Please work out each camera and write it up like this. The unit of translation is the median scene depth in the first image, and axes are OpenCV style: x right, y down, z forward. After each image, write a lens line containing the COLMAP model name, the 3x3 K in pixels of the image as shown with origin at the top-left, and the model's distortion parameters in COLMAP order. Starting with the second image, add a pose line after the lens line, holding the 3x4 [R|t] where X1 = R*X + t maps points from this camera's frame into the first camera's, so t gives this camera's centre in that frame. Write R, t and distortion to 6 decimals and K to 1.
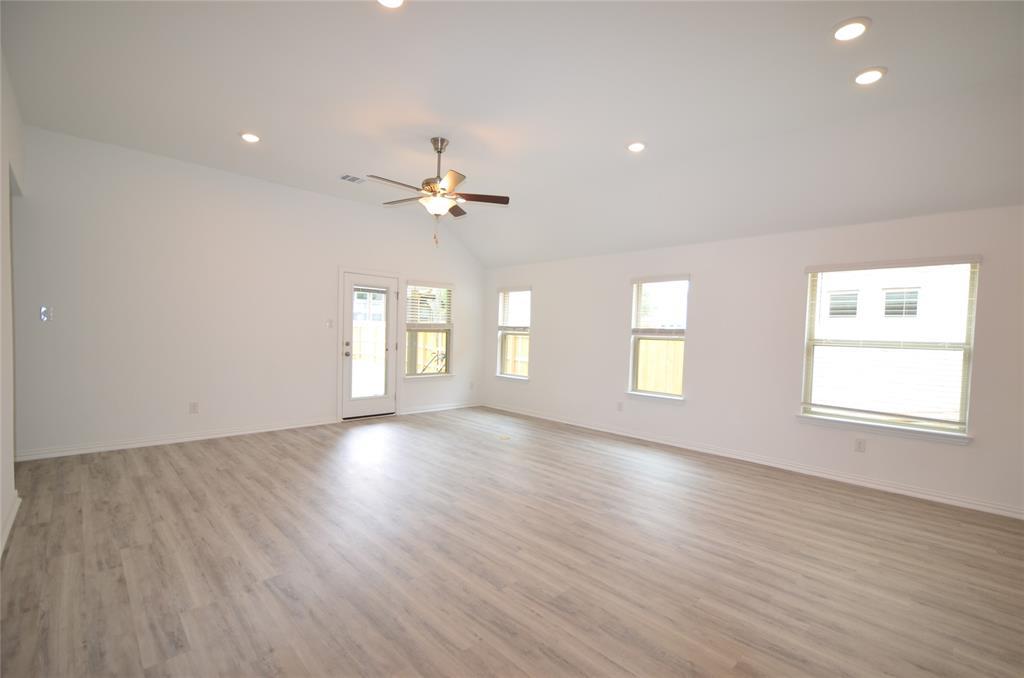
lens RADIAL K [[436.7, 0, 517.9], [0, 436.7, 354.8], [0, 0, 1]] dist [0.003427, 0.000610]
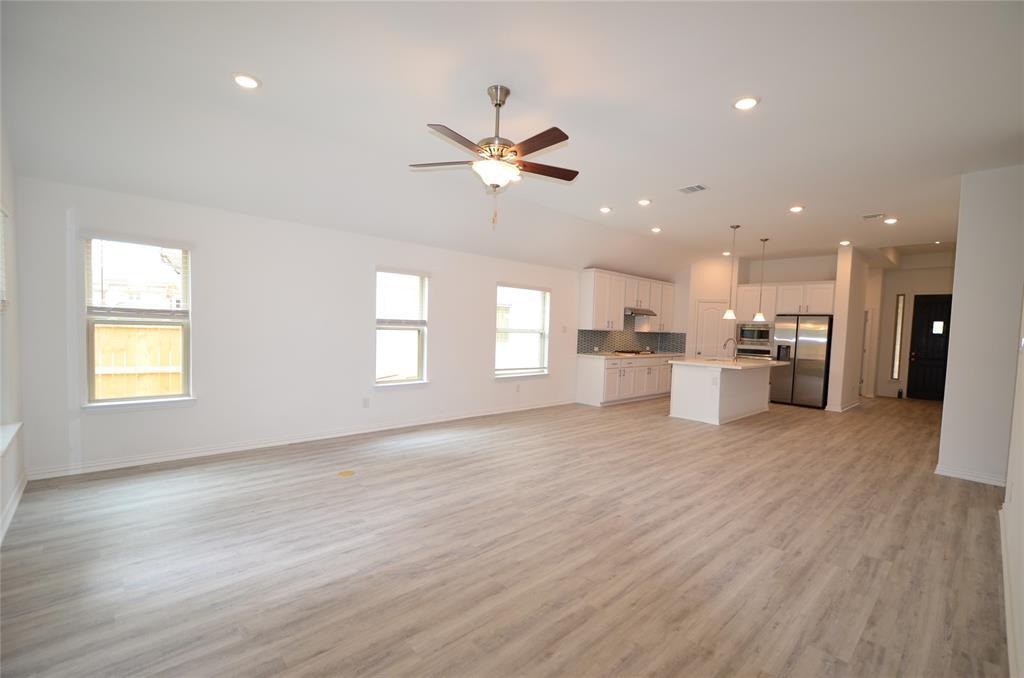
lens RADIAL K [[458.8, 0, 512.0], [0, 458.8, 339.0], [0, 0, 1]] dist [0.000659, -0.000202]
pose [[0.028704, -0.052874, 0.998189, -1.359444], [0.021400, 0.998404, 0.052270, -0.114703], [-0.999359, 0.019861, 0.029790, 1.252884]]
